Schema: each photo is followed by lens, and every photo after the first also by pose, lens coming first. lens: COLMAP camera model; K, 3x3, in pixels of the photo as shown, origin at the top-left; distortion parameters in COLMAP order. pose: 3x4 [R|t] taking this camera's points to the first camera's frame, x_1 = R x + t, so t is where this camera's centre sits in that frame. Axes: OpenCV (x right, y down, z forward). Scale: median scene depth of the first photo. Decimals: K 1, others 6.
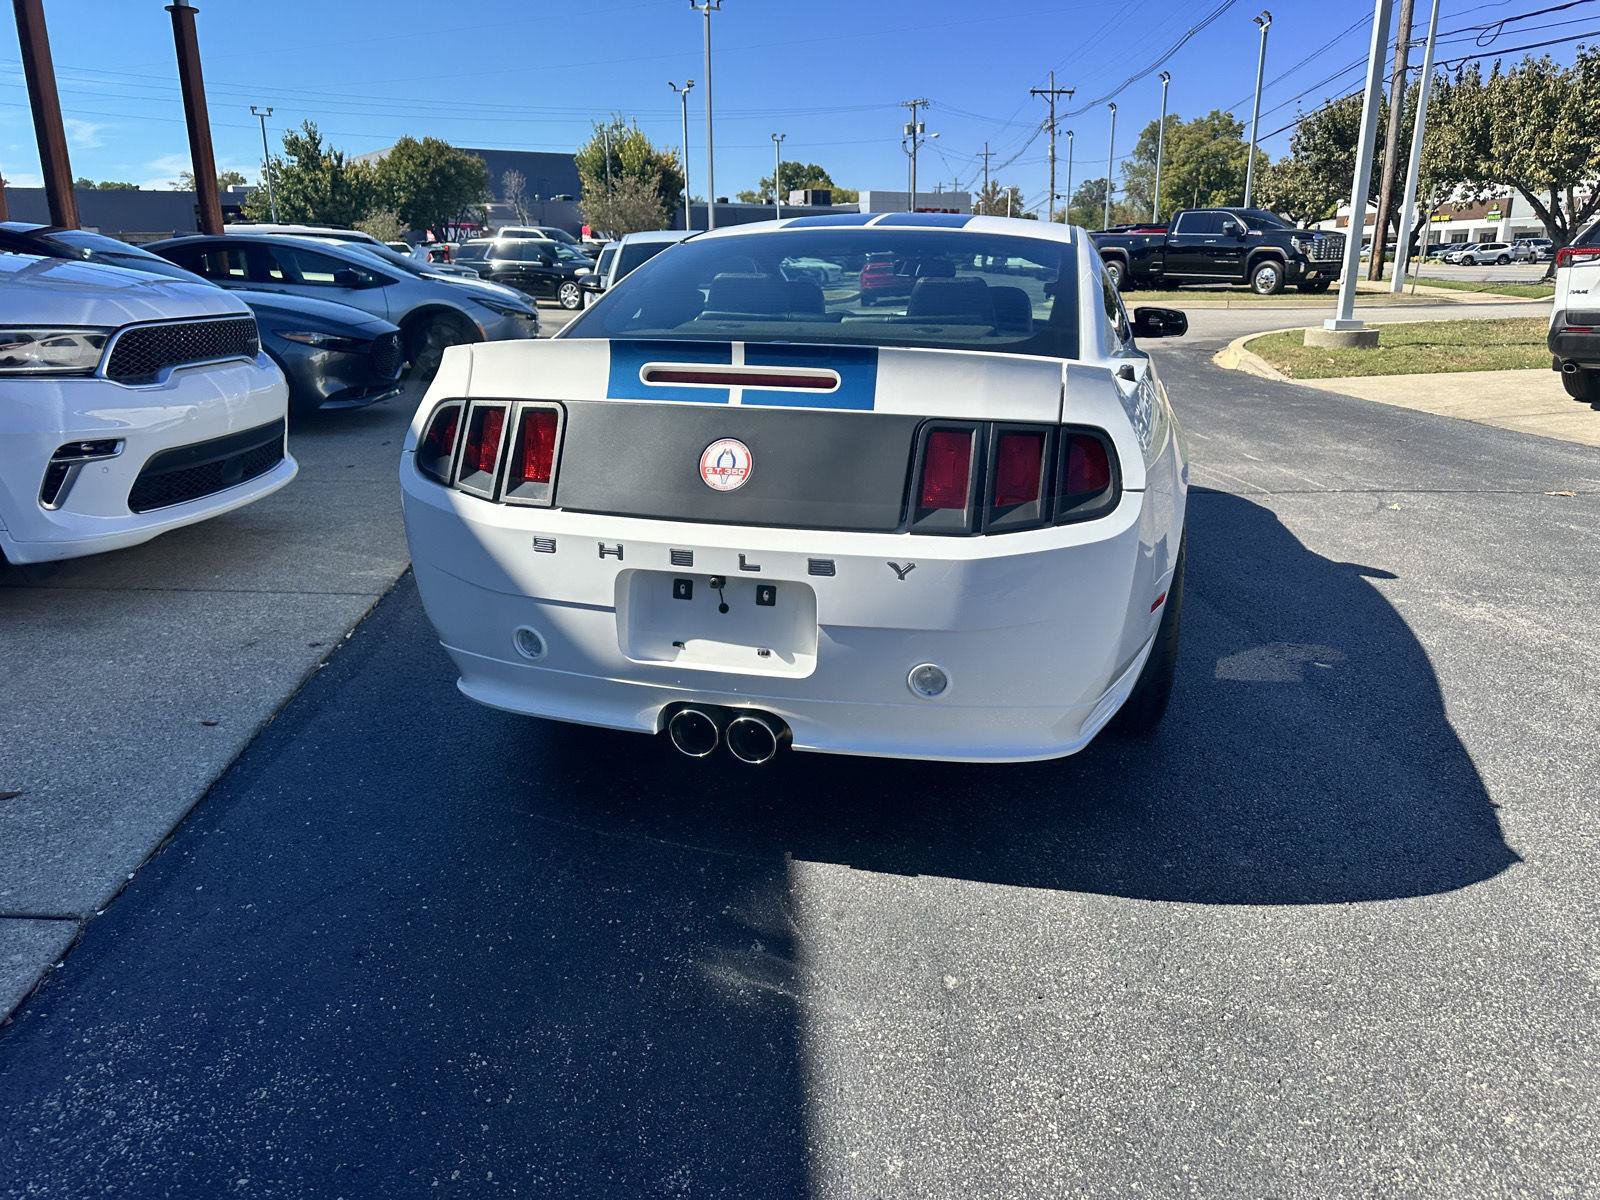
lens RADIAL K [[1110.8, 0, 807.1], [0, 1110.8, 596.6], [0, 0, 1]] dist [0.052449, -0.057092]
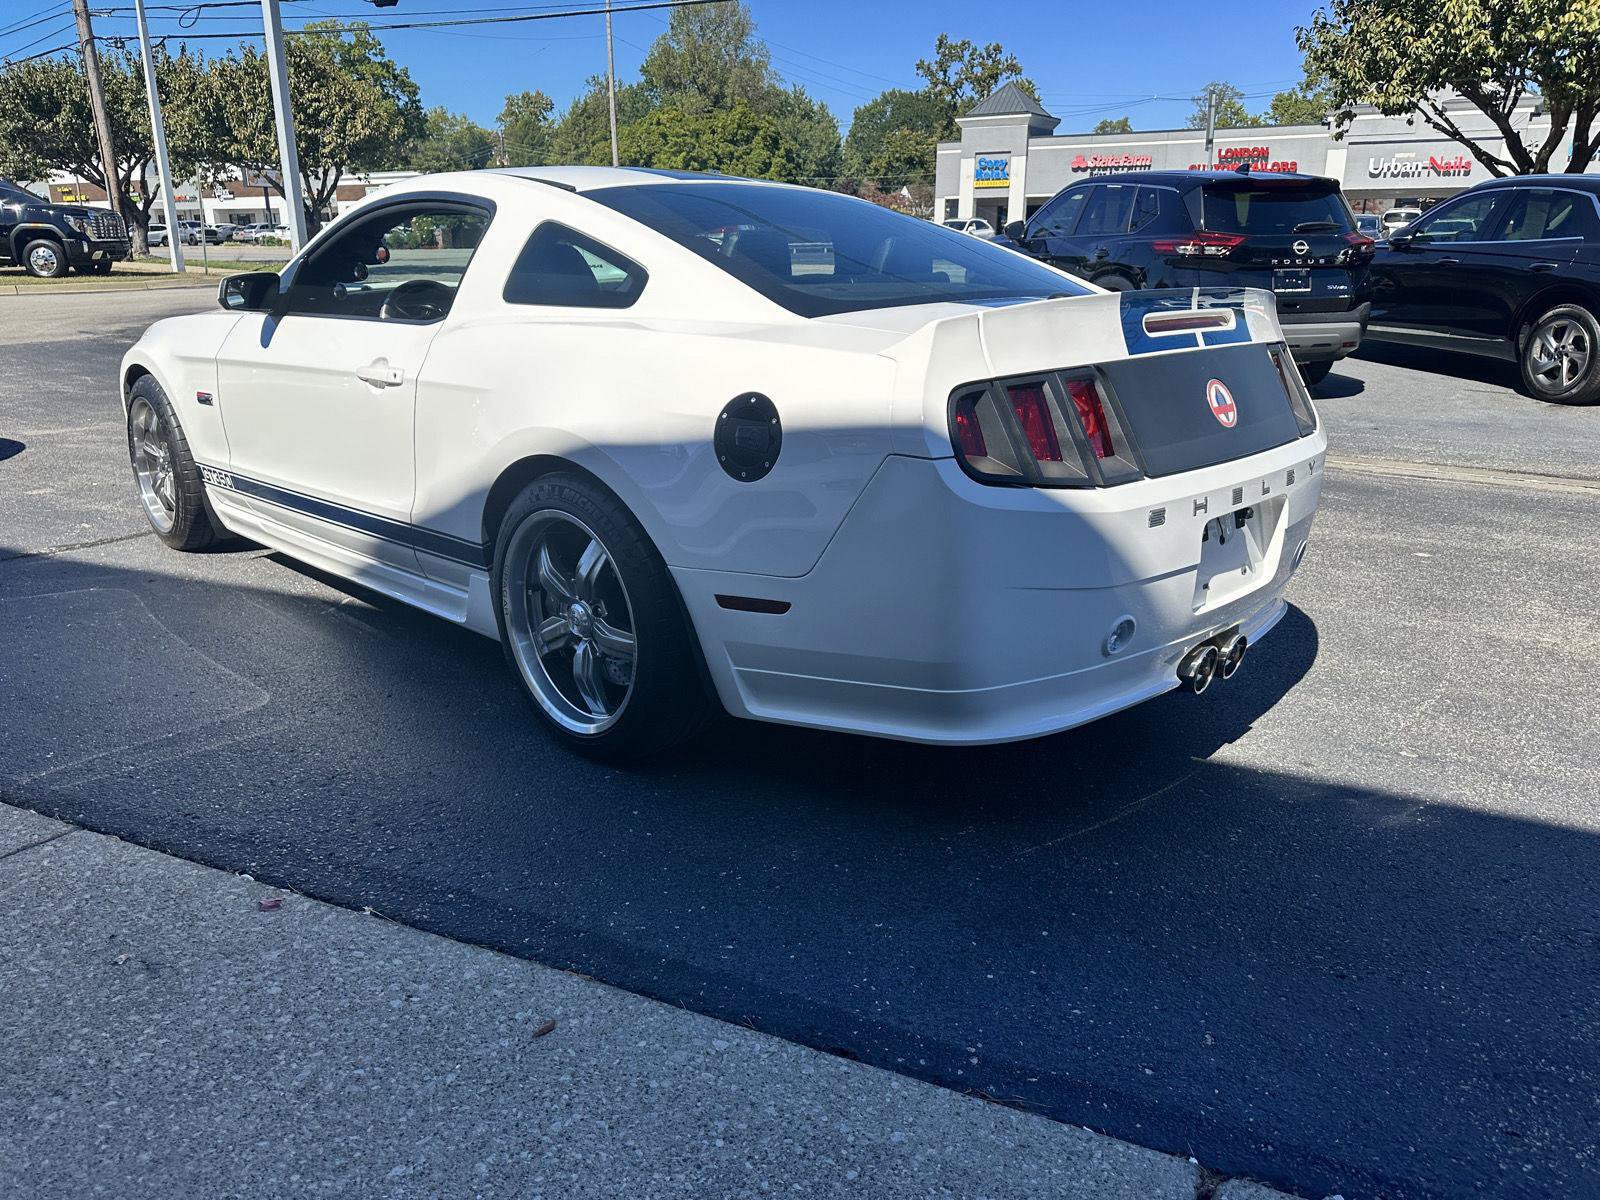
lens RADIAL K [[1110.8, 0, 805.5], [0, 1110.8, 598.4], [0, 0, 1]] dist [0.052449, -0.057092]
pose [[0.504421, -0.258656, 0.823806, -0.783219], [0.245546, 0.957657, 0.150333, -0.129777], [-0.827808, 0.126451, 0.546575, 0.504565]]
